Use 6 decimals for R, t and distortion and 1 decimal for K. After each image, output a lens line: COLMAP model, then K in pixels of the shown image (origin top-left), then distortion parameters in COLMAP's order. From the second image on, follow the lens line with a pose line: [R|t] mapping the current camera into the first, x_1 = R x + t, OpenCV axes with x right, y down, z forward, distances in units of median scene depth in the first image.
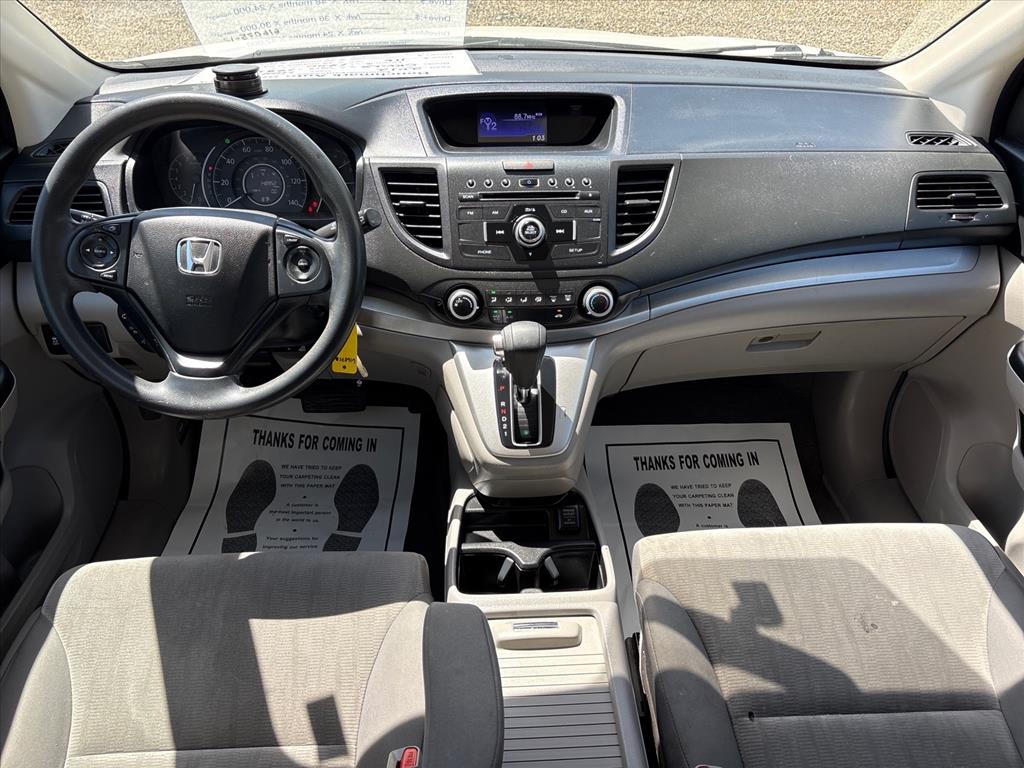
lens RADIAL K [[784.9, 0, 514.0], [0, 784.9, 385.4], [0, 0, 1]] dist [0.046426, -0.046254]
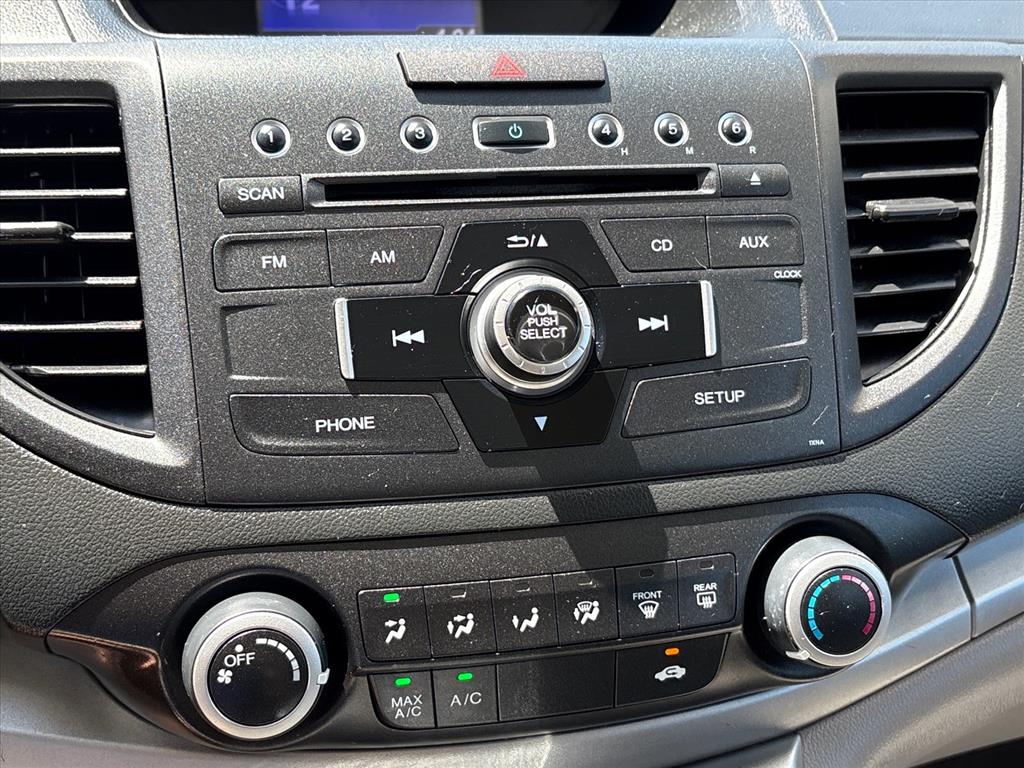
lens RADIAL K [[1229.1, 0, 513.5], [0, 1229.1, 376.4], [0, 0, 1]] dist [0.080210, 0.000000]
pose [[0.984192, -0.045685, 0.171113, -0.048677], [0.073136, 0.984769, -0.157736, -0.120960], [-0.161301, 0.167757, 0.972543, 0.628073]]
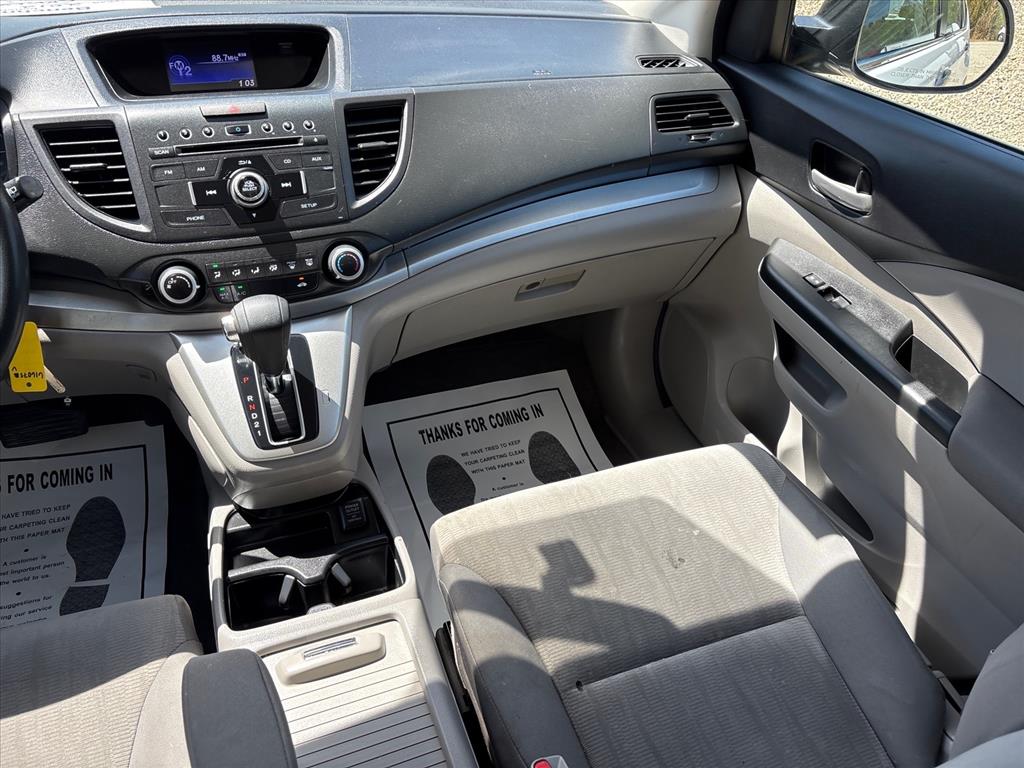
lens RADIAL K [[784.9, 0, 508.6], [0, 784.9, 373.2], [0, 0, 1]] dist [0.046426, -0.046254]
pose [[0.951561, -0.154548, 0.265795, 0.028605], [0.149947, 0.987977, 0.037649, 0.007259], [-0.268418, 0.004030, 0.963294, 0.118338]]
